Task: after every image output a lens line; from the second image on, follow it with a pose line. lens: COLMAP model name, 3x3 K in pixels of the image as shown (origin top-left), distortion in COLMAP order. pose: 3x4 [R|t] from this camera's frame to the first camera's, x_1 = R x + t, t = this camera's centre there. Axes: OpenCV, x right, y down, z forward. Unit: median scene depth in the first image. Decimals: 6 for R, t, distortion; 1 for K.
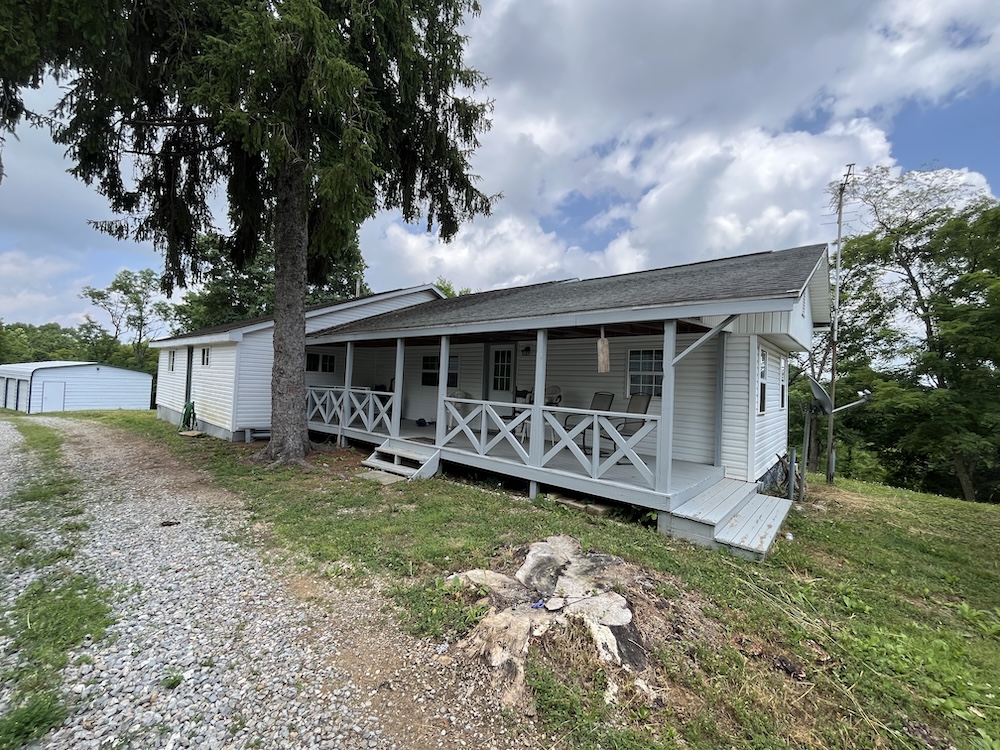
lens RADIAL K [[409.1, 0, 499.2], [0, 409.1, 370.7], [0, 0, 1]] dist [-0.005931, 0.000996]
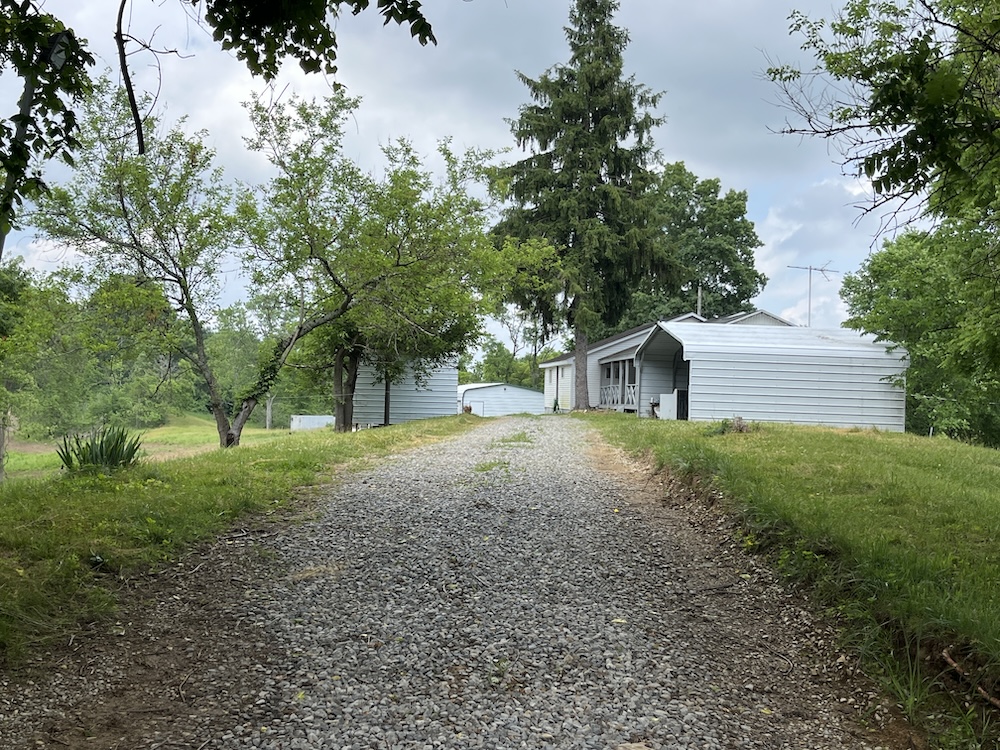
lens RADIAL K [[1083.3, 0, 507.9], [0, 1083.3, 384.2], [0, 0, 1]] dist [0.028763, 0.000000]
pose [[0.731039, -0.035472, -0.681413, 4.210908], [0.028372, 0.999364, -0.021585, 0.204641], [0.681746, -0.003553, 0.731581, -4.740237]]
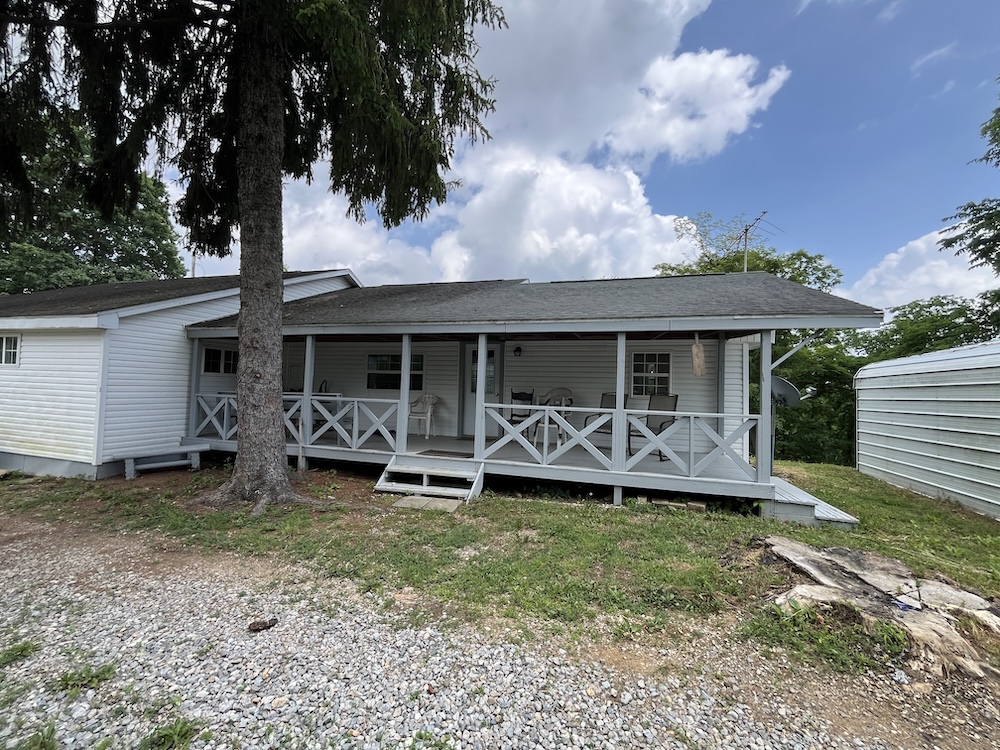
lens RADIAL K [[409.1, 0, 495.5], [0, 409.1, 375.6], [0, 0, 1]] dist [-0.005931, 0.000996]
pose [[0.909948, -0.008584, 0.414633, -0.531633], [-0.000539, 0.999760, 0.021881, -0.016589], [-0.414721, -0.020134, 0.909726, 0.206745]]
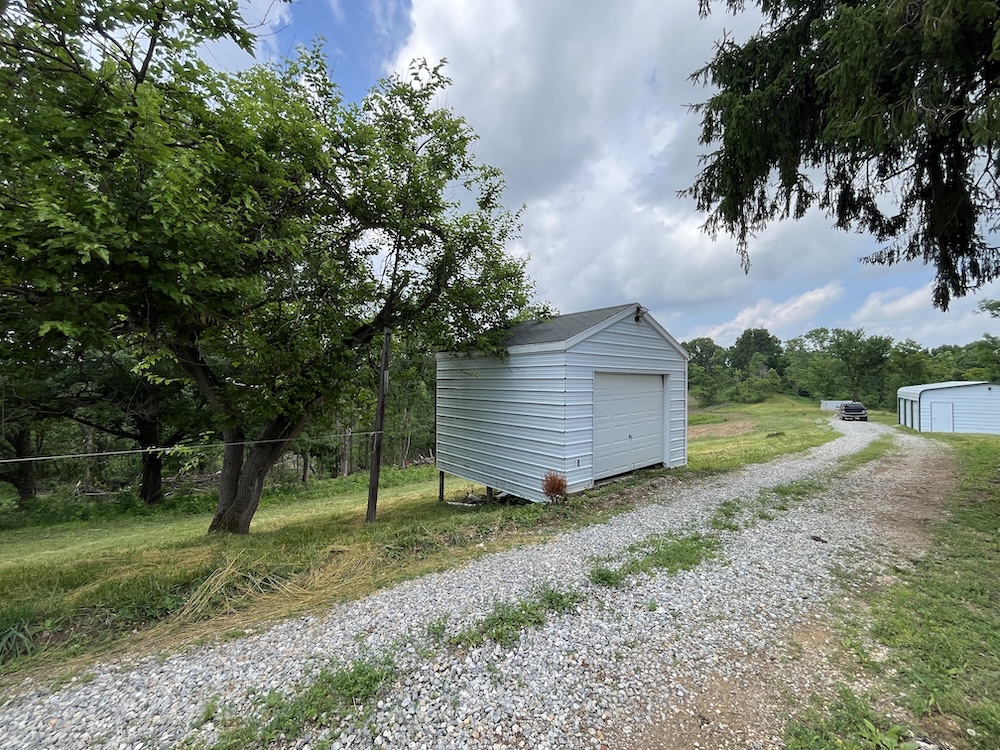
lens RADIAL K [[409.1, 0, 499.3], [0, 409.1, 375.2], [0, 0, 1]] dist [-0.005931, 0.000996]
pose [[-0.139489, -0.057143, -0.988574, 0.288536], [0.019859, 0.997971, -0.060488, -0.007518], [0.990025, -0.028070, -0.138071, 0.232192]]
